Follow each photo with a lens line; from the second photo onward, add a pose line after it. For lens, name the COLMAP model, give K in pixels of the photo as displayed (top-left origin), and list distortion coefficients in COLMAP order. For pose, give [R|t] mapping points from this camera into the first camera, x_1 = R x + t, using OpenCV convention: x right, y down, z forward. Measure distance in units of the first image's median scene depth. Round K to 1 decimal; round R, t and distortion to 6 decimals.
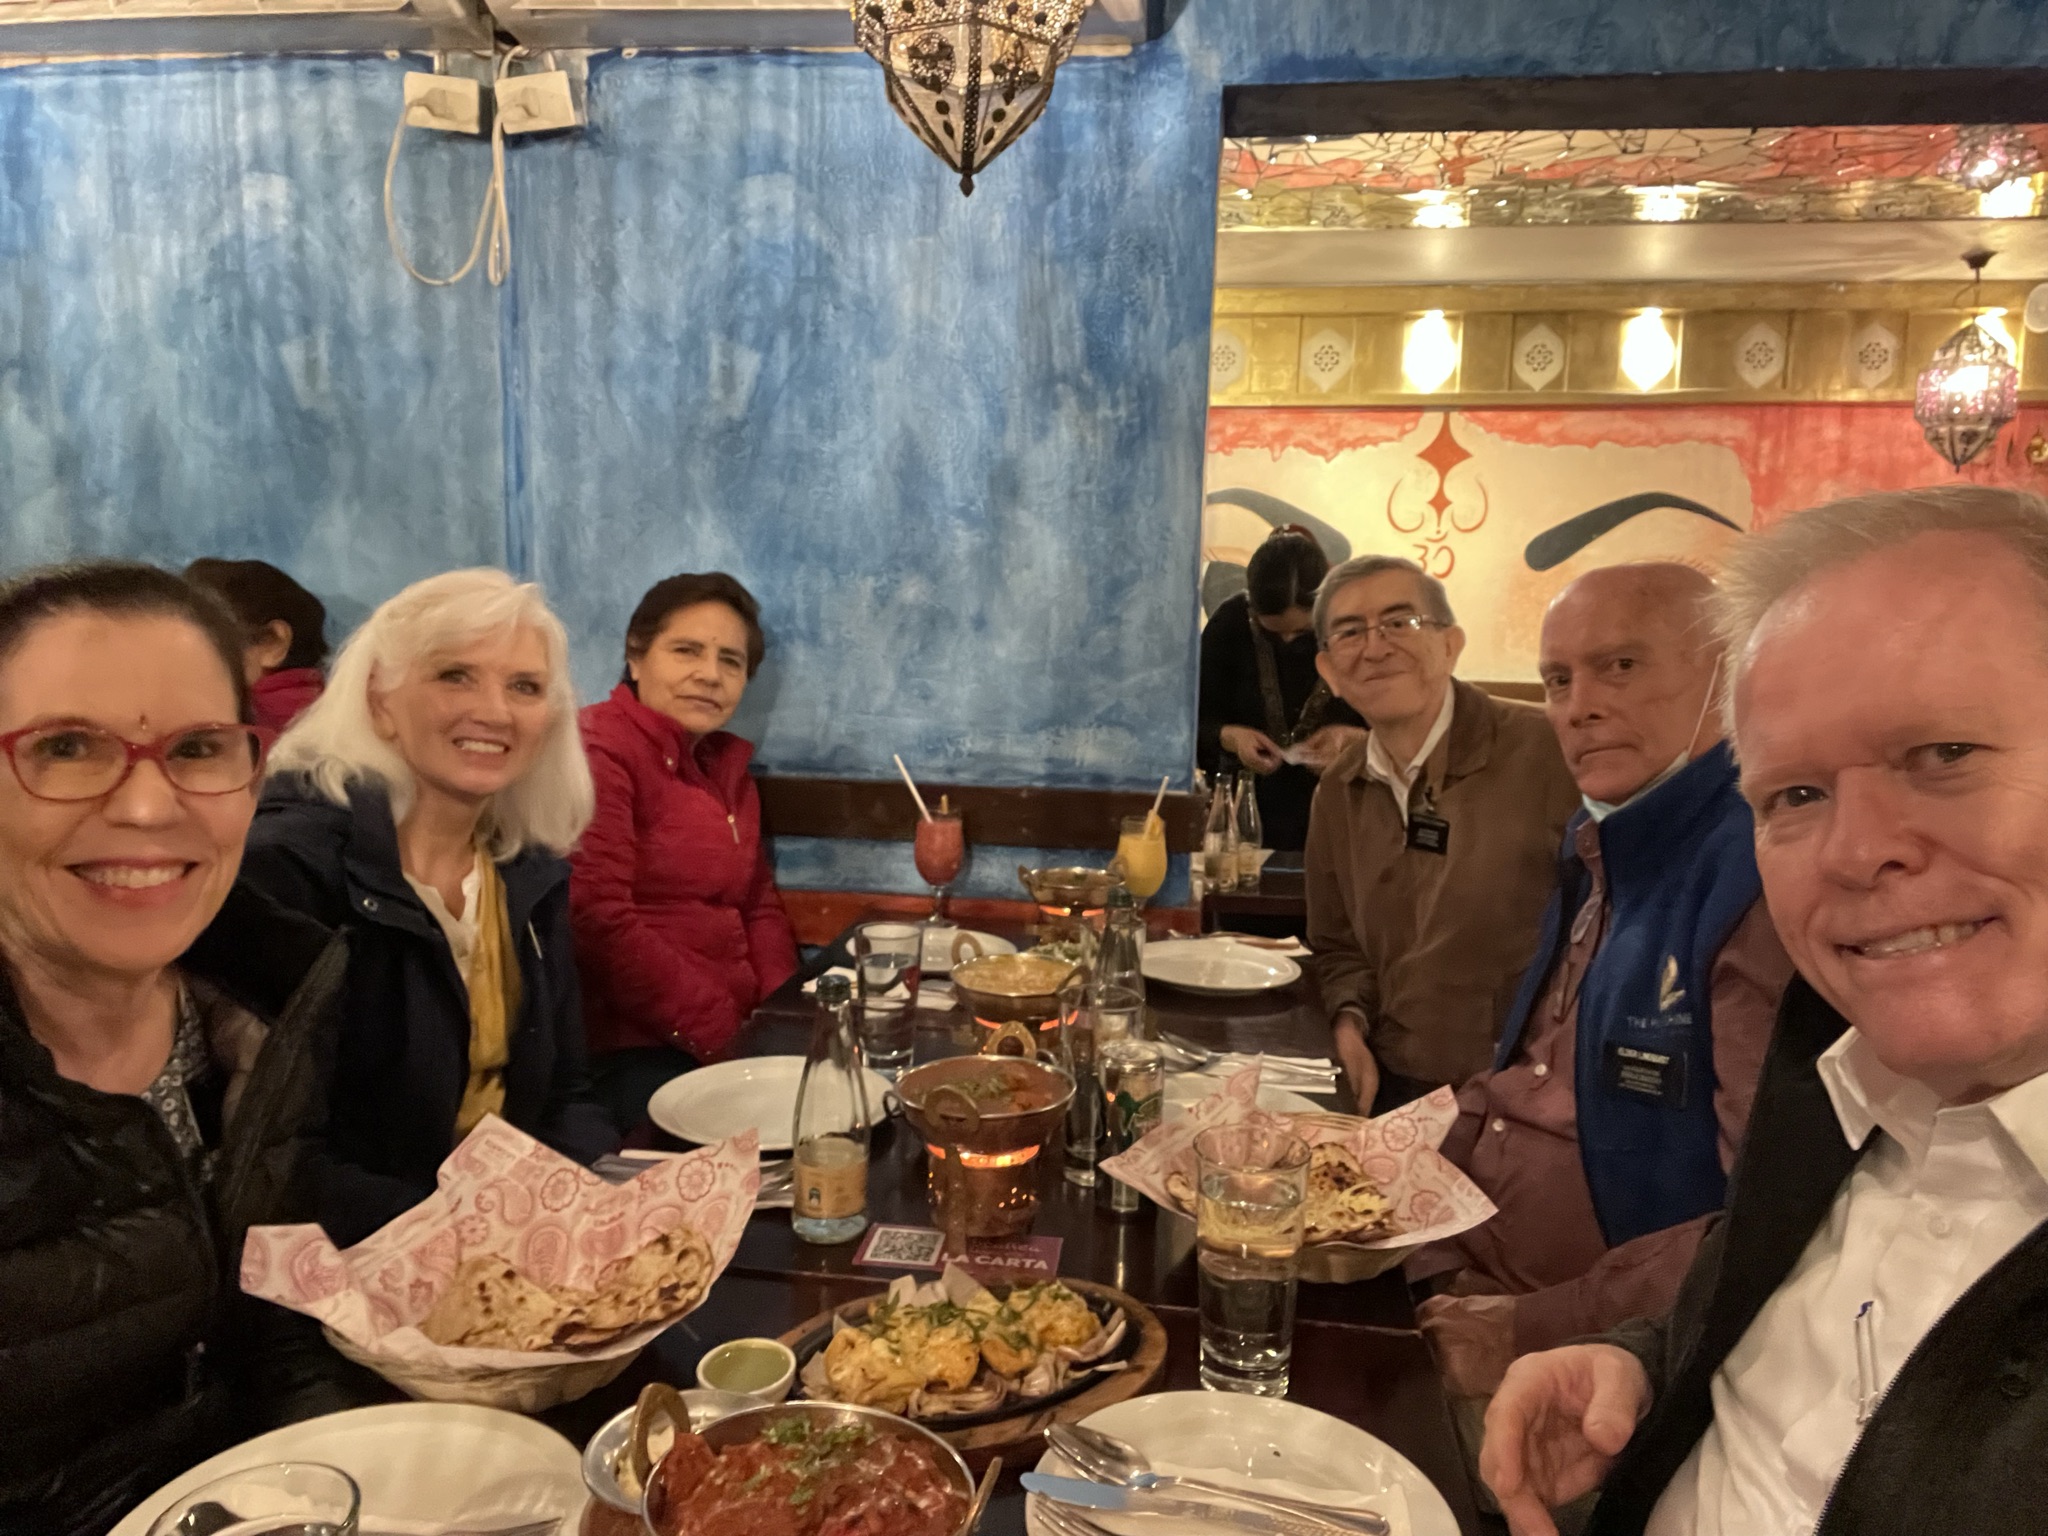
lens RADIAL K [[1379.6, 0, 1021.0], [0, 1379.6, 762.3], [0, 0, 1]] dist [-0.010577, -0.003322]
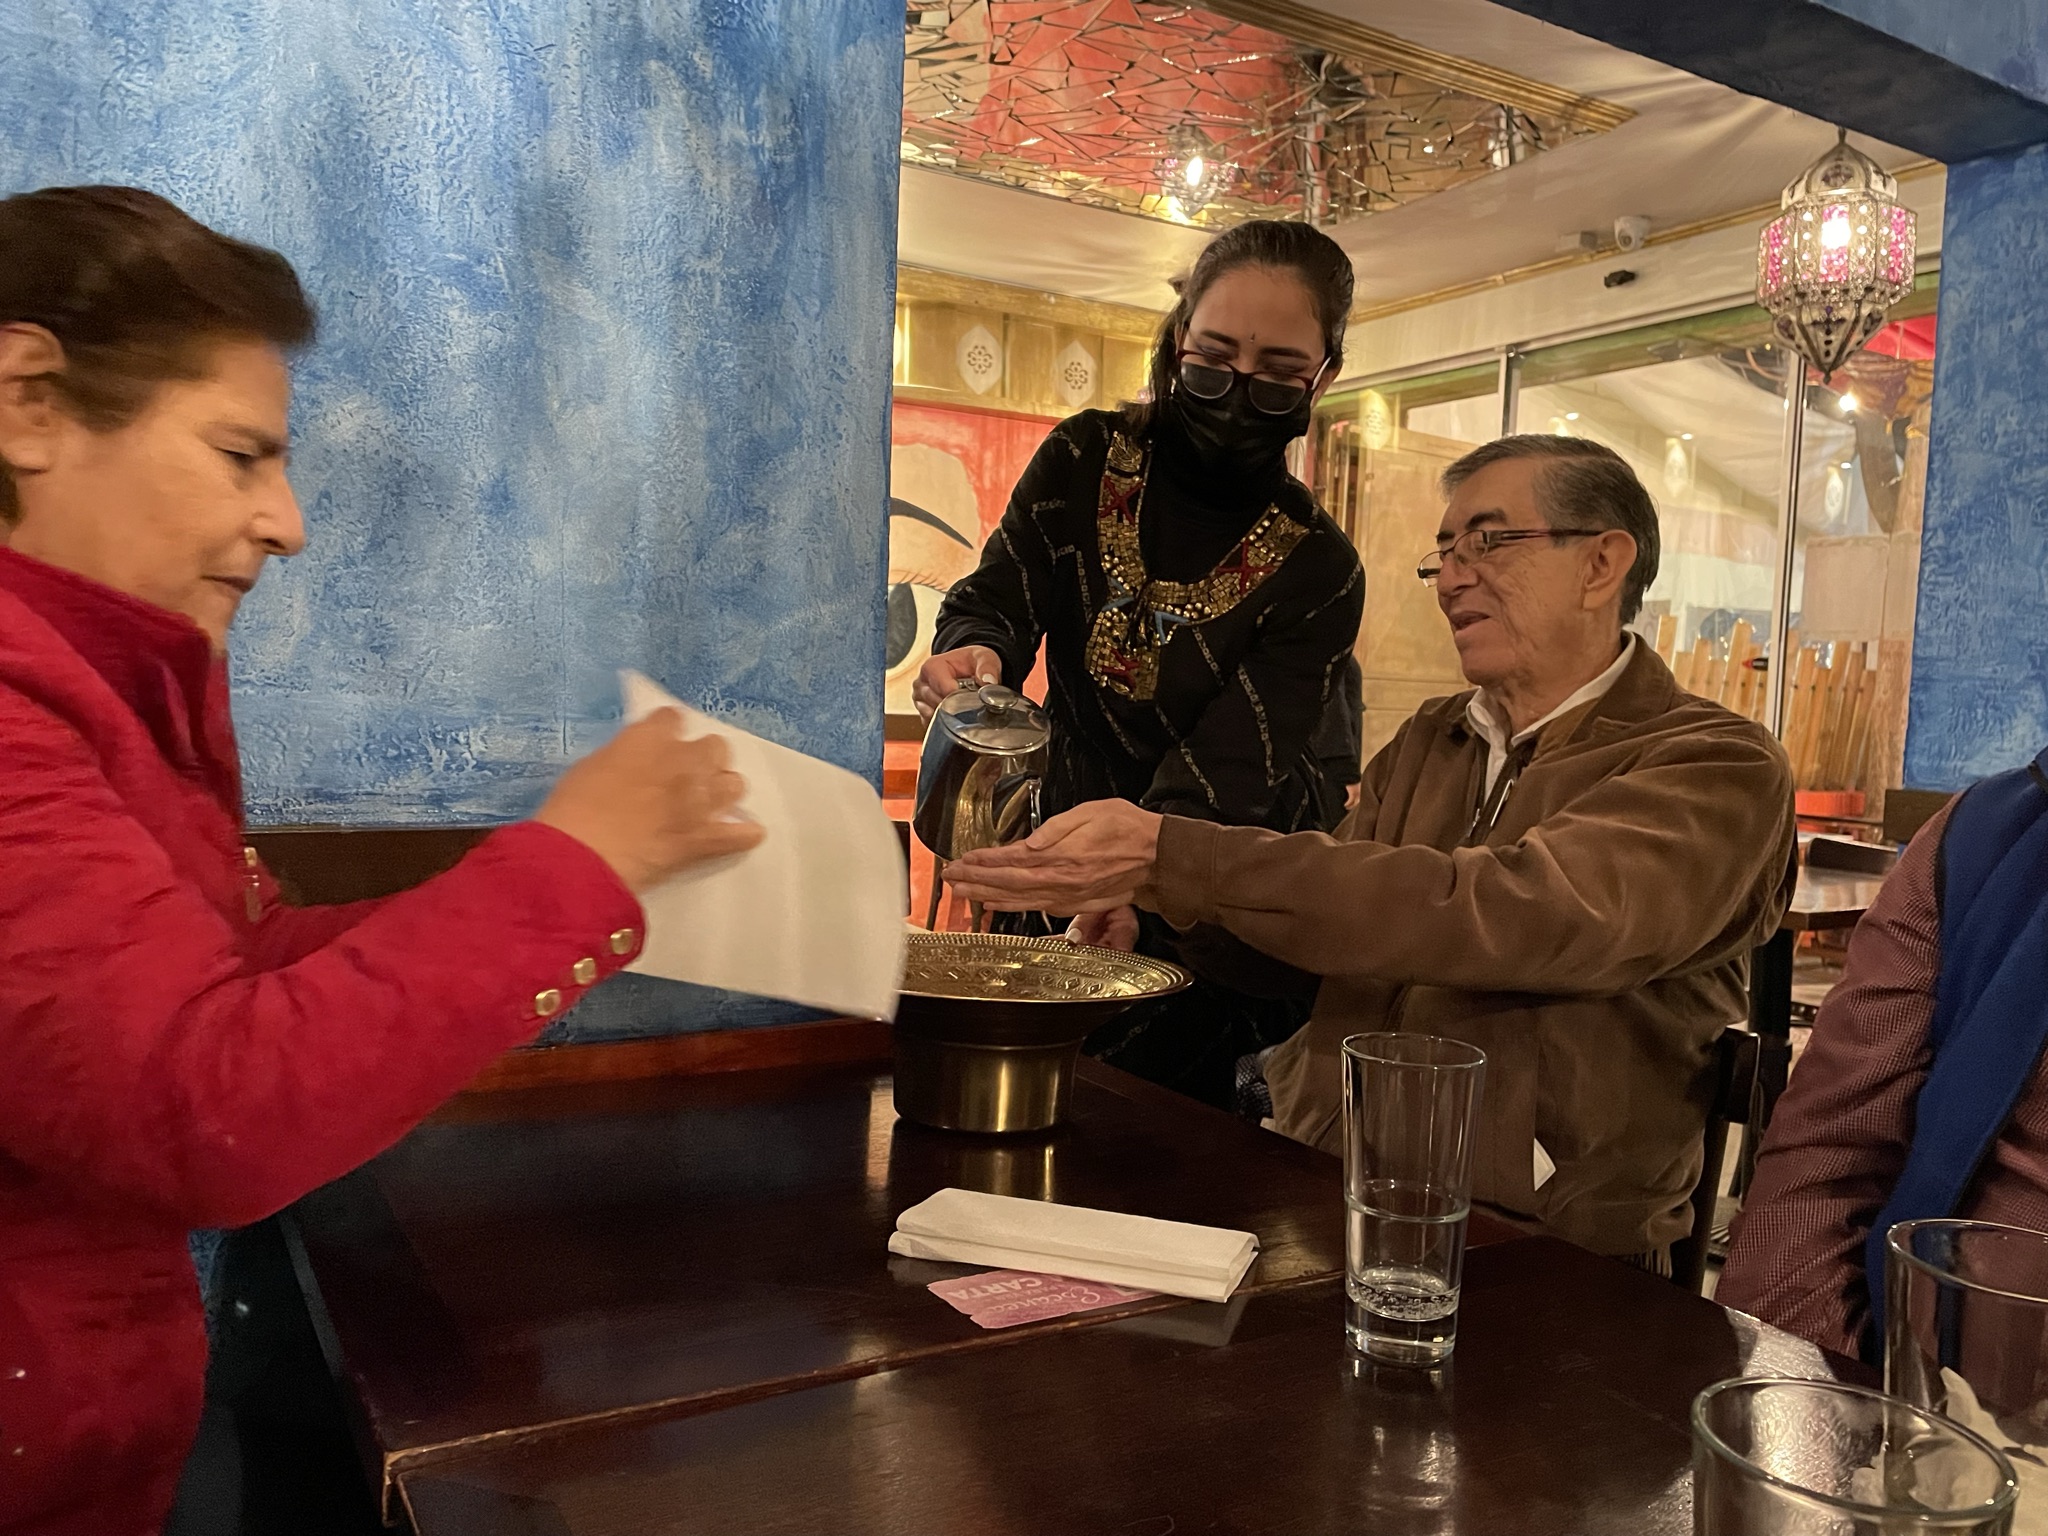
lens RADIAL K [[1550.2, 0, 1024.5], [0, 1550.2, 782.7], [0, 0, 1]] dist [0.004695, -0.019580]
pose [[0.791988, -0.029212, 0.609837, -0.226931], [0.049226, 0.998658, -0.016092, 0.019748], [-0.608549, 0.042764, 0.792363, 0.443054]]
